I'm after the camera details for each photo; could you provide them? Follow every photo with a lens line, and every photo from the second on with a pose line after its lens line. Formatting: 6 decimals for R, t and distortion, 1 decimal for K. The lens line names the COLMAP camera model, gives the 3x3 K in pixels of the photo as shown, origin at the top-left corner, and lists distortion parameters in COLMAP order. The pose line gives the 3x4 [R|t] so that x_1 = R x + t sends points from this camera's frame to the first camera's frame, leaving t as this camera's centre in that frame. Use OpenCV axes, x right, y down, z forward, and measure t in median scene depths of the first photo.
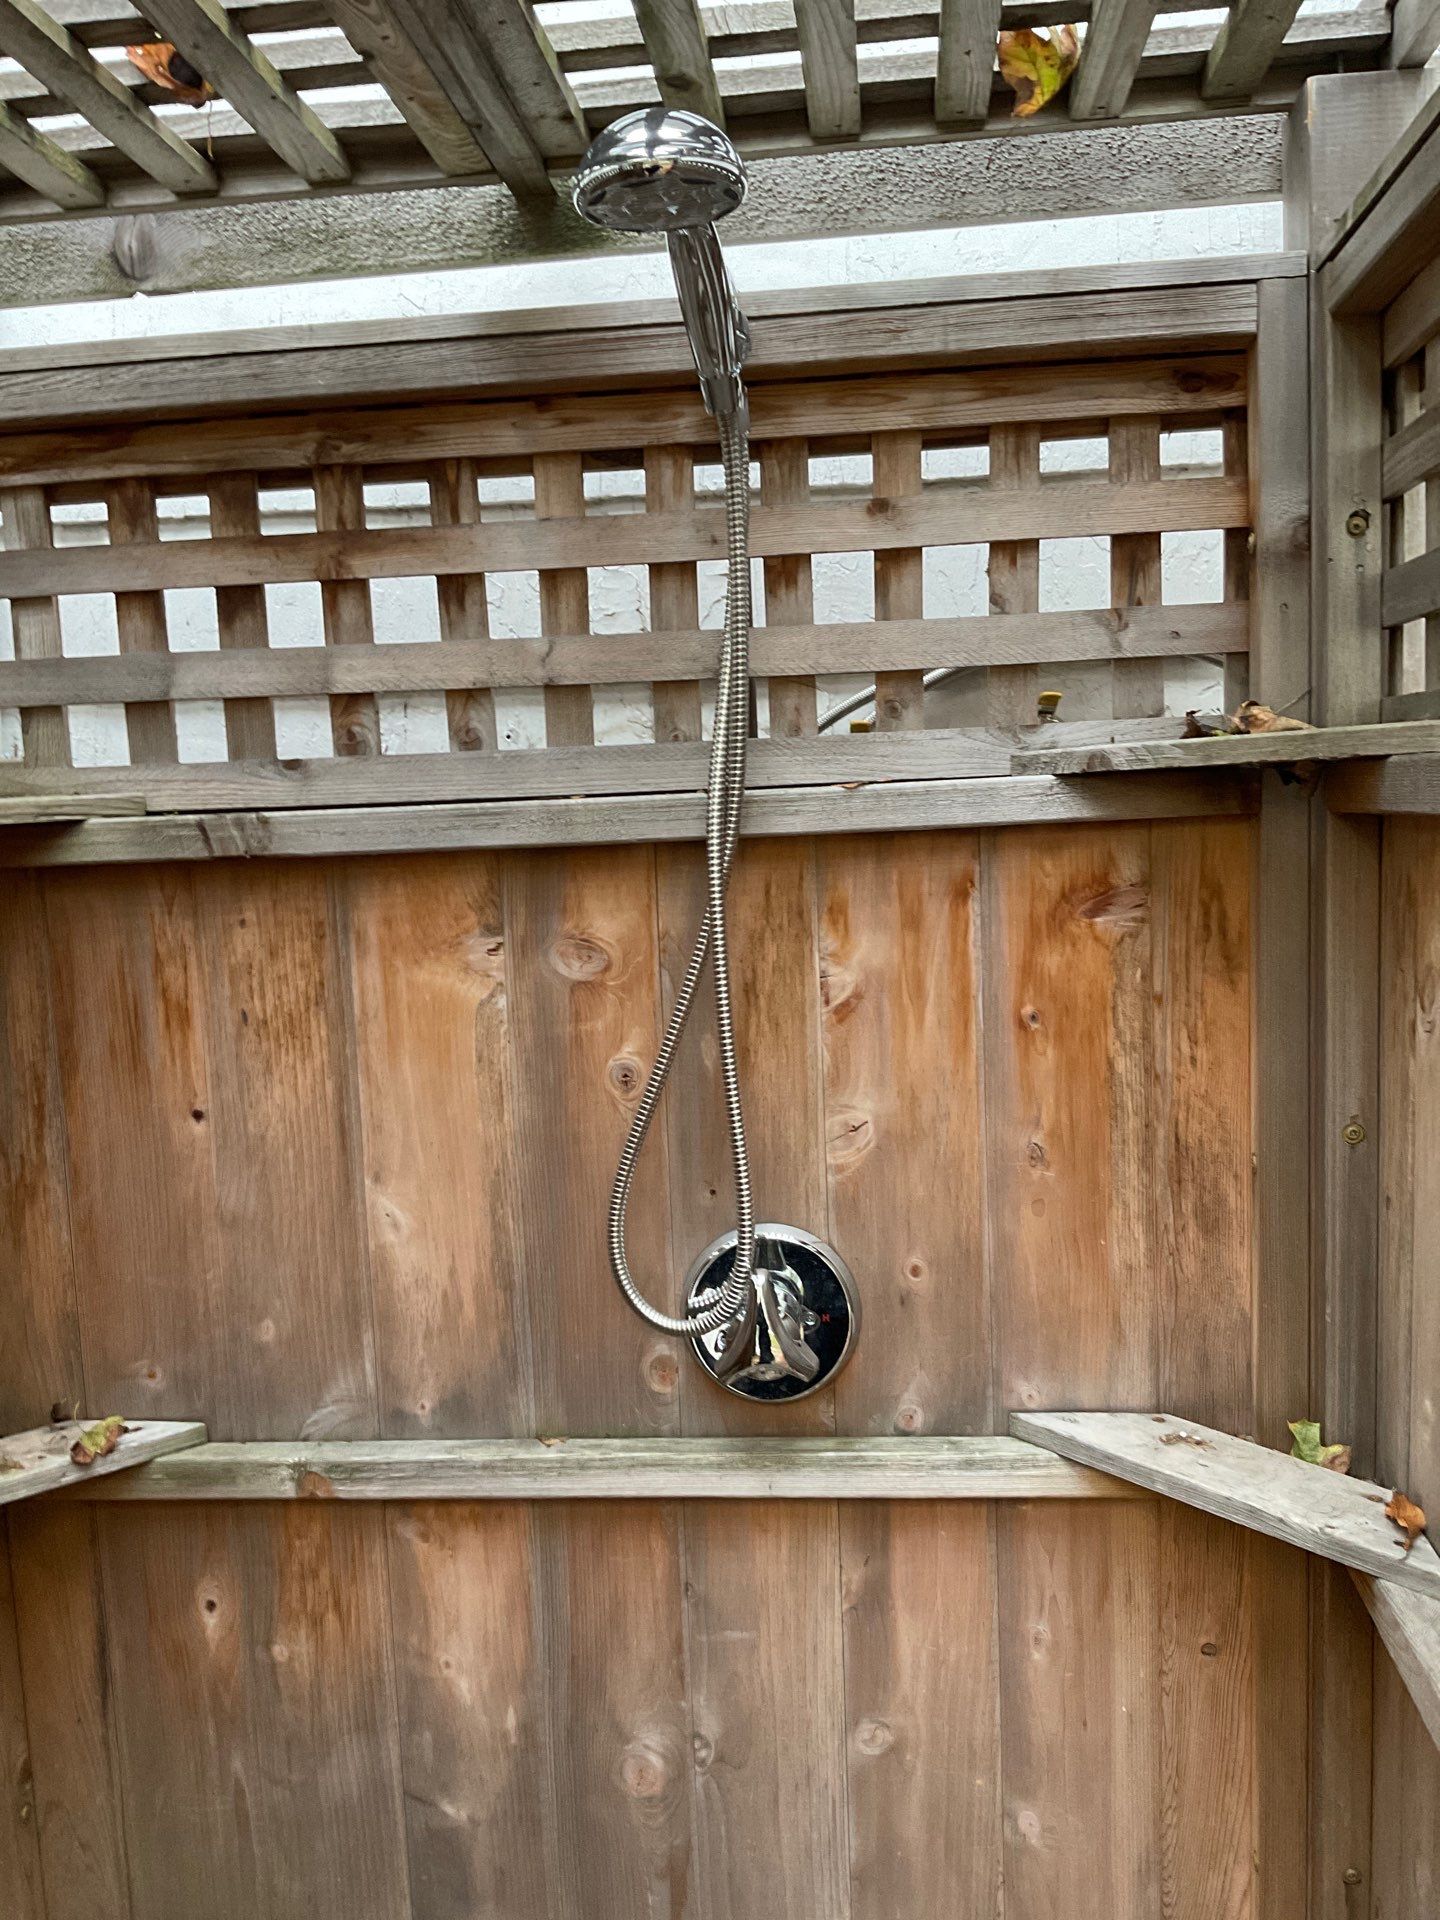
lens RADIAL K [[1542.3, 0, 726.2], [0, 1542.3, 959.3], [0, 0, 1]] dist [0.103936, -0.203823]
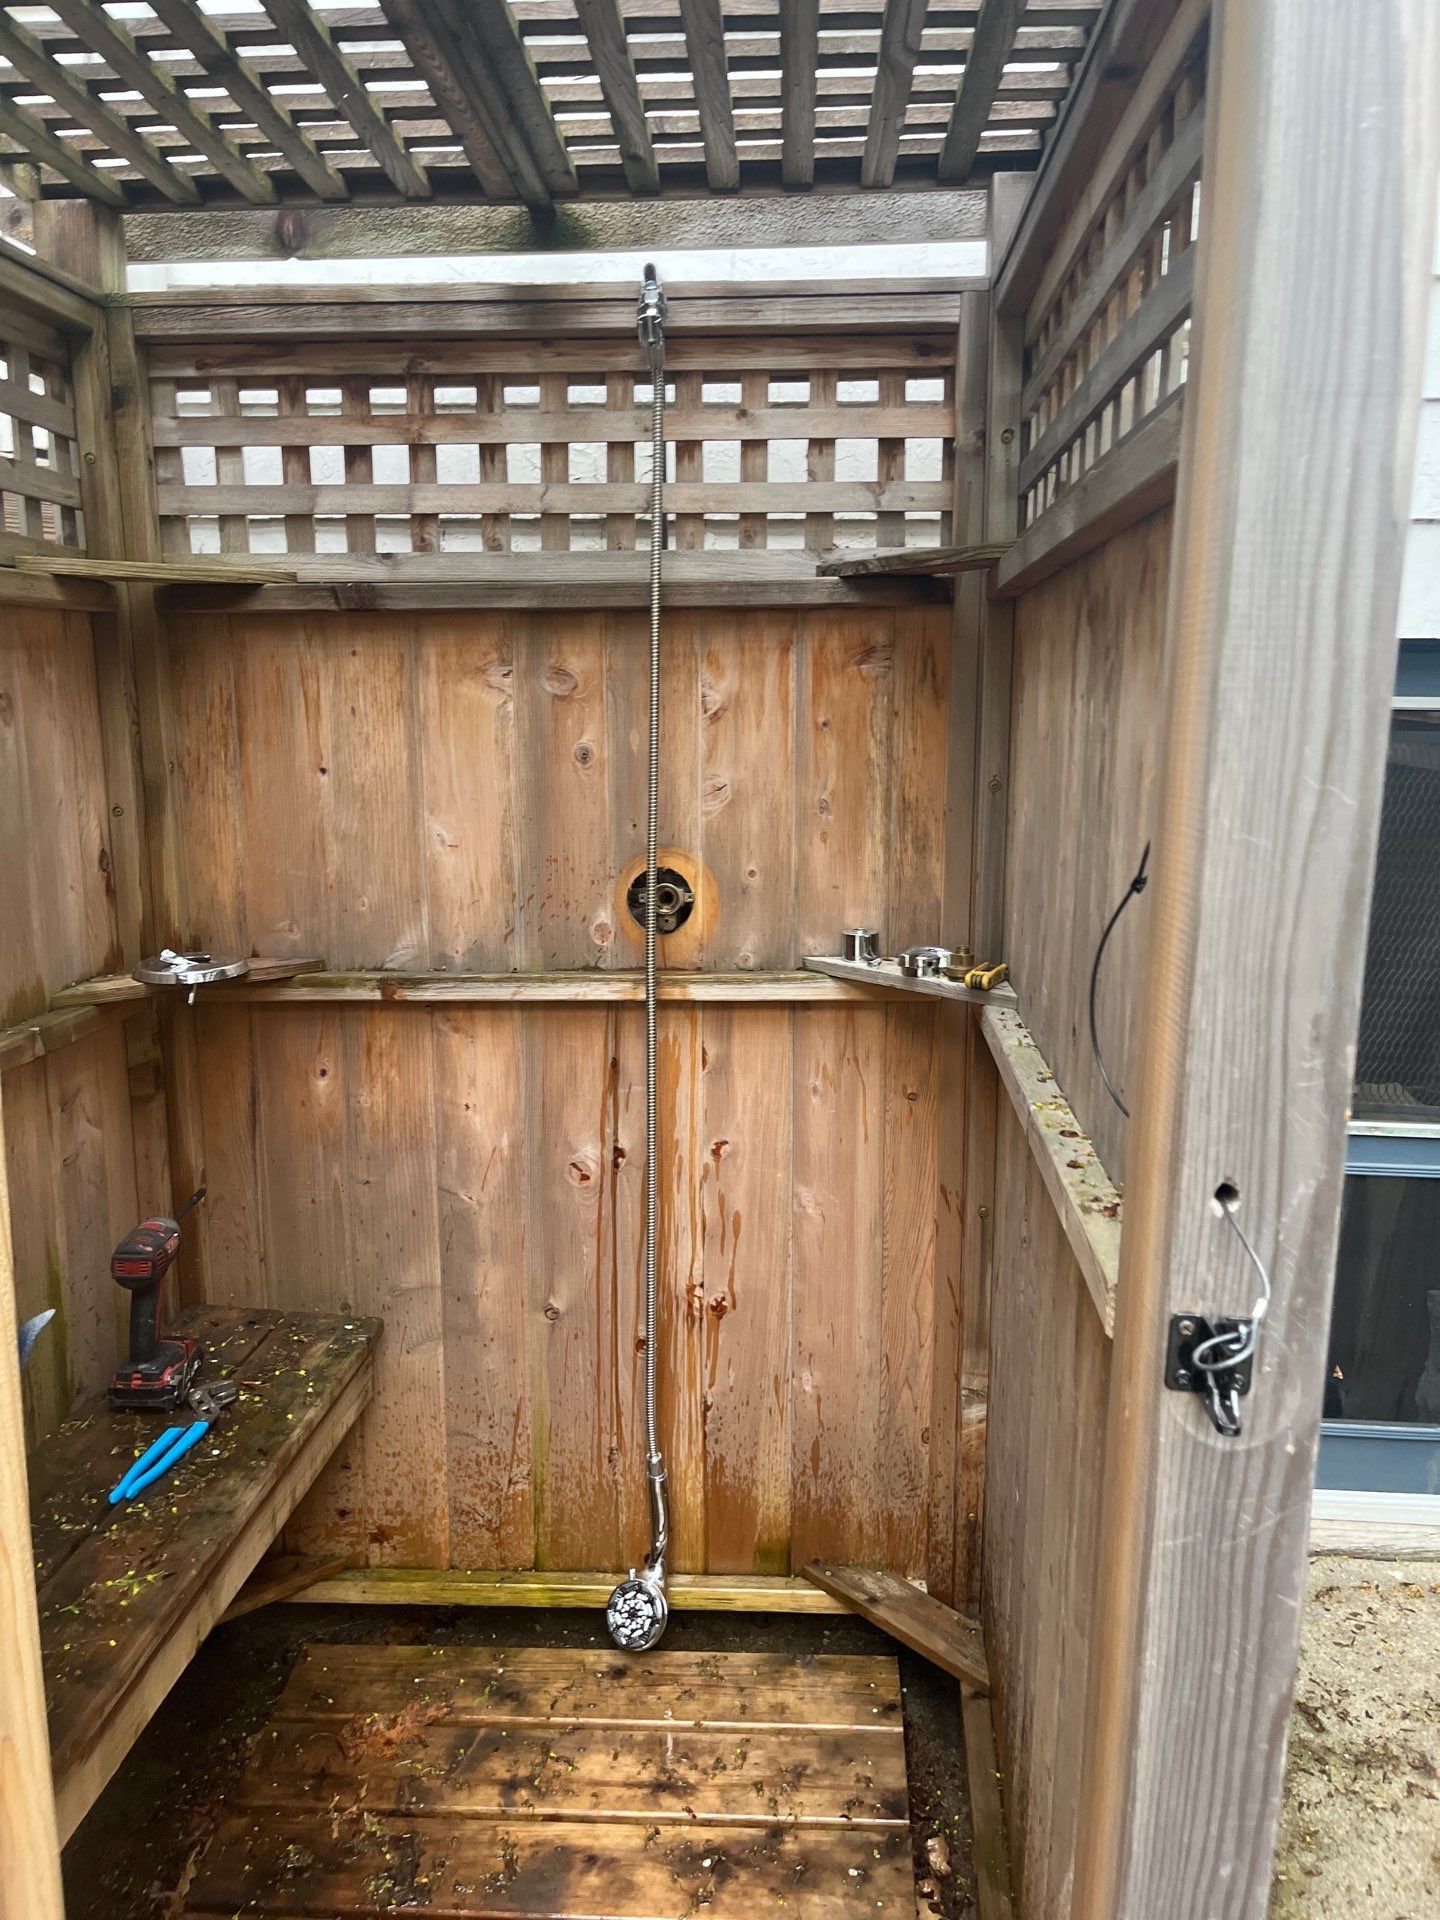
lens RADIAL K [[1353.5, 0, 715.3], [0, 1353.5, 906.2], [0, 0, 1]] dist [0.059868, -0.096291]
pose [[0.998226, 0.029159, 0.051910, 0.005718], [-0.031937, 0.998056, 0.053518, 0.157665], [-0.050248, -0.055081, 0.997217, -0.484769]]
